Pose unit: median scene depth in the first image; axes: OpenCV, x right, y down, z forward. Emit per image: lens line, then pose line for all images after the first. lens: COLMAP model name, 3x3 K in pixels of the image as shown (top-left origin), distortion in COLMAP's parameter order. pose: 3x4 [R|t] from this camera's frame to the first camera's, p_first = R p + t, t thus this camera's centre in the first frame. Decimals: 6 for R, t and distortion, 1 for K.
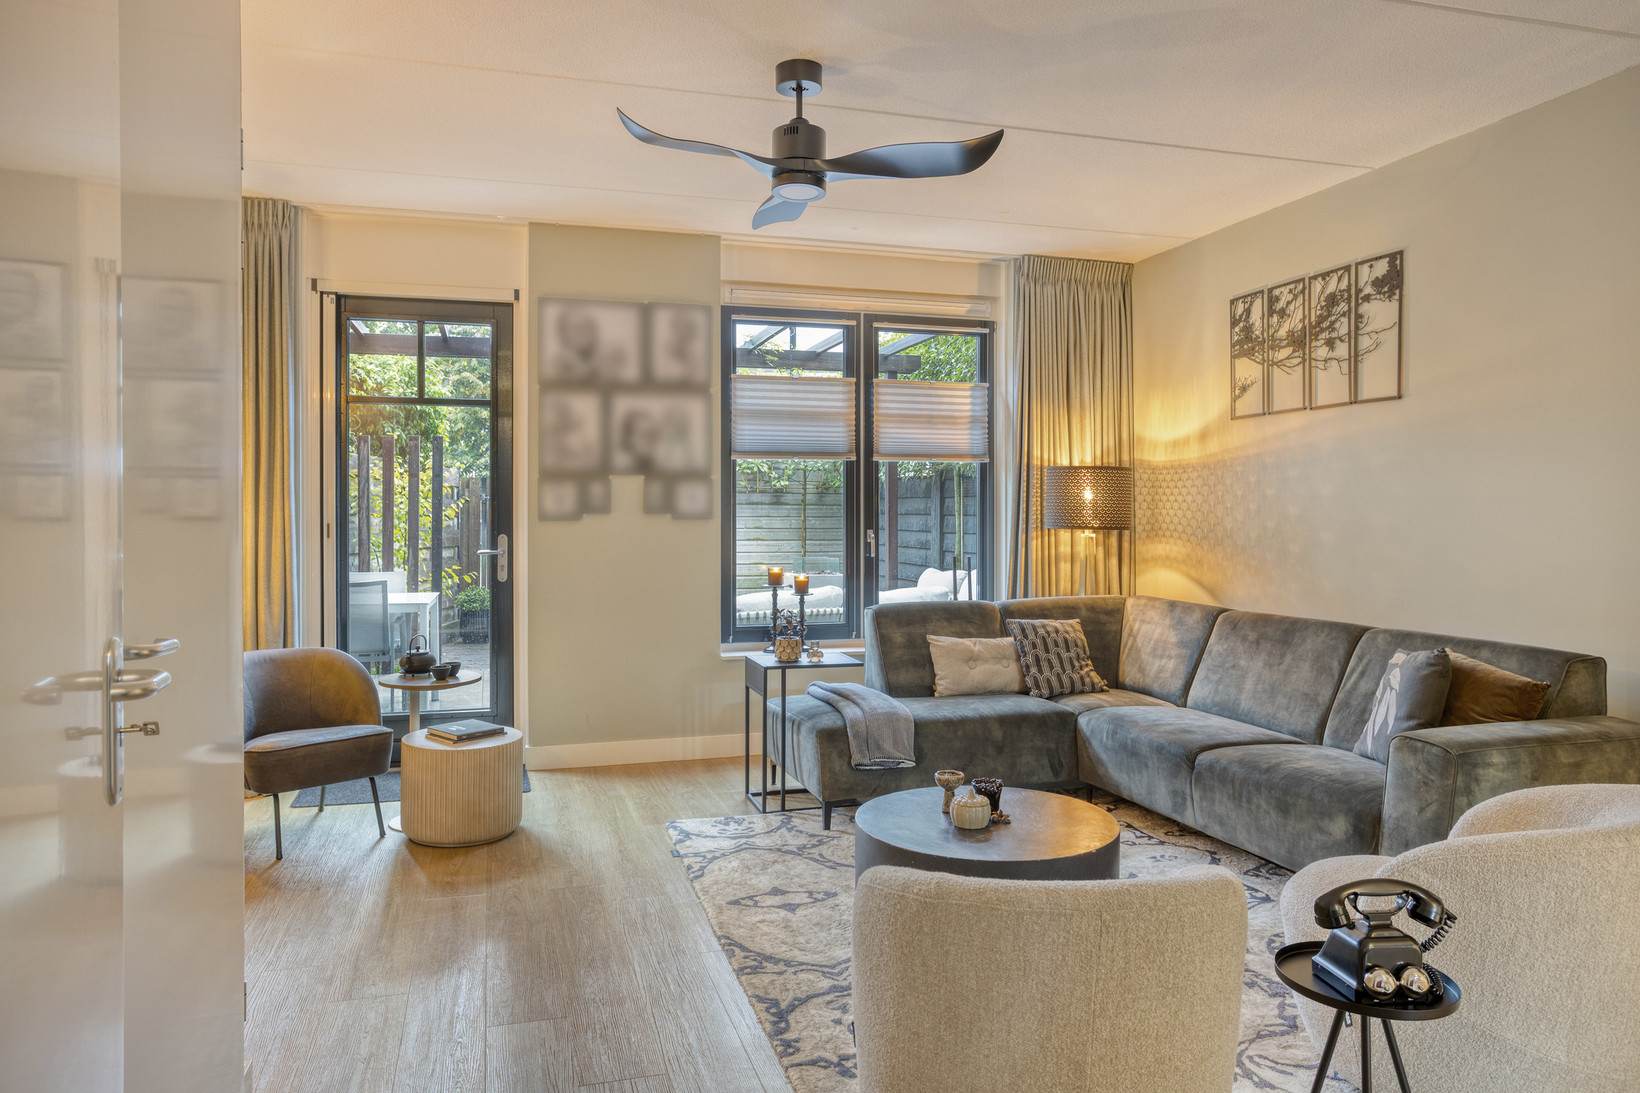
lens RADIAL K [[1072.7, 0, 810.0], [0, 1072.7, 514.0], [0, 0, 1]] dist [-0.013554, 0.009642]
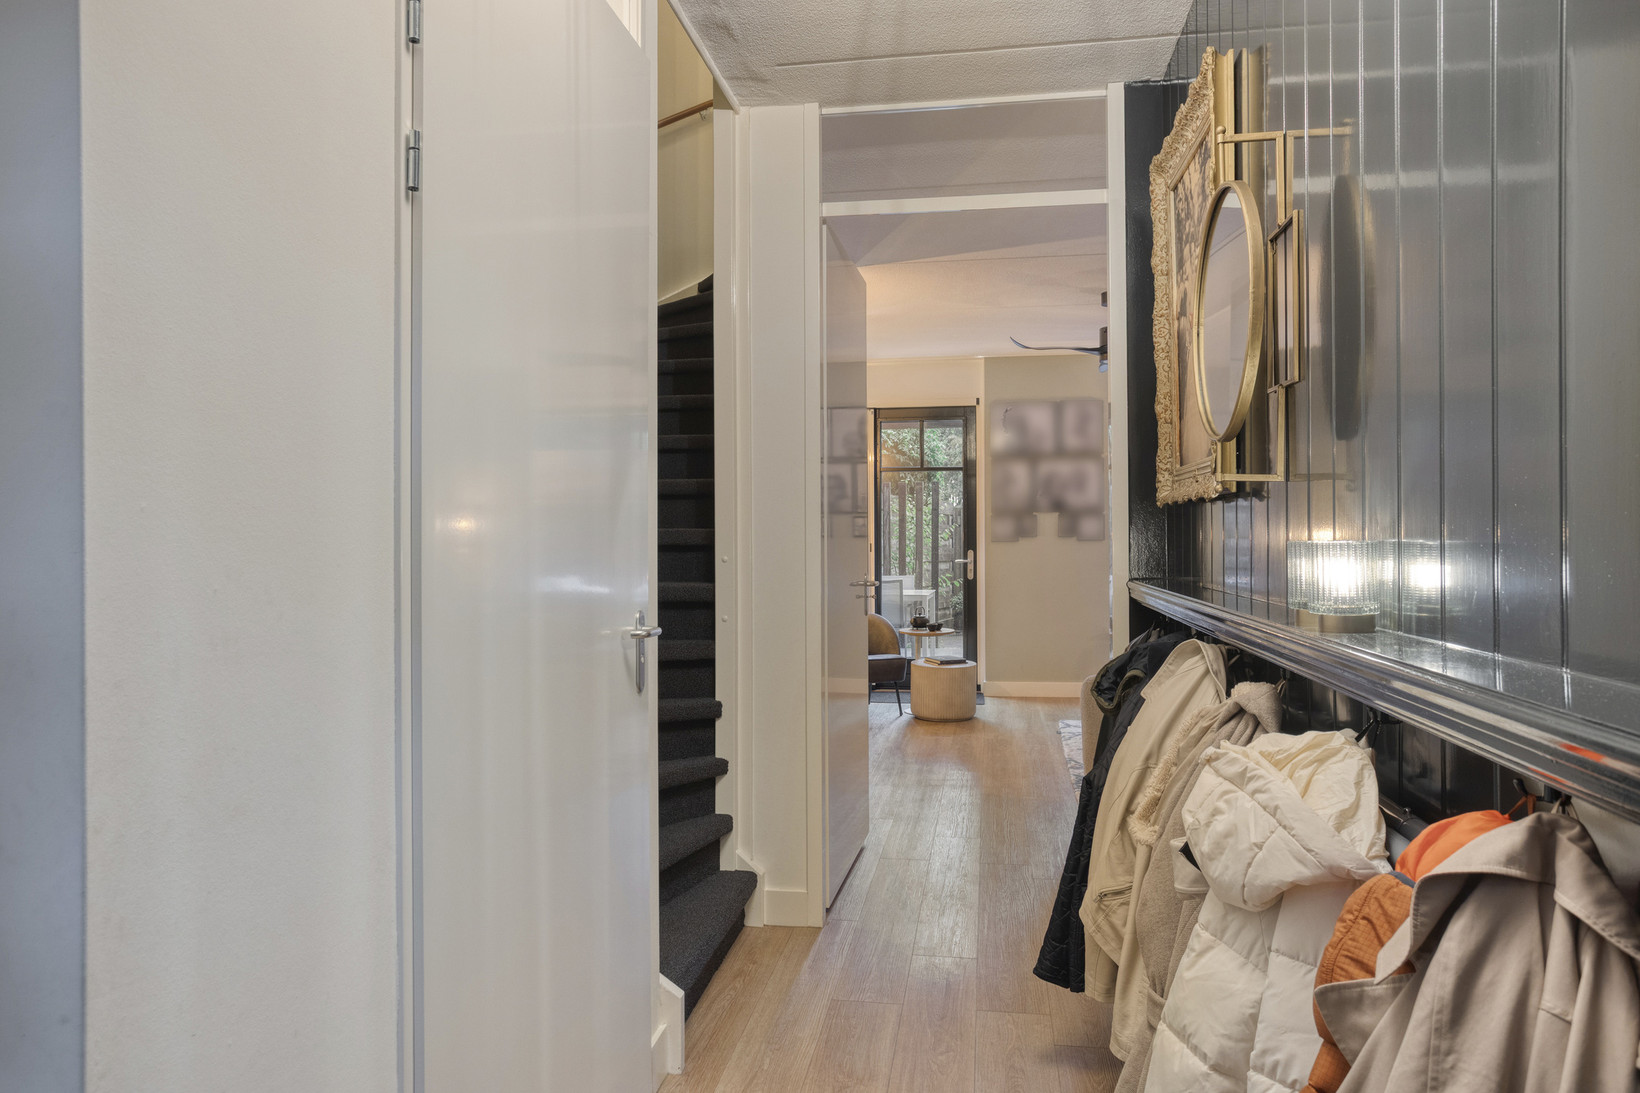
lens RADIAL K [[1005.2, 0, 822.2], [0, 1005.2, 542.6], [0, 0, 1]] dist [-0.013660, 0.001913]
pose [[0.899239, -0.000585, -0.437458, 0.170734], [0.004068, 0.999967, 0.007025, -0.003616], [0.437439, -0.008097, 0.899212, -0.447276]]
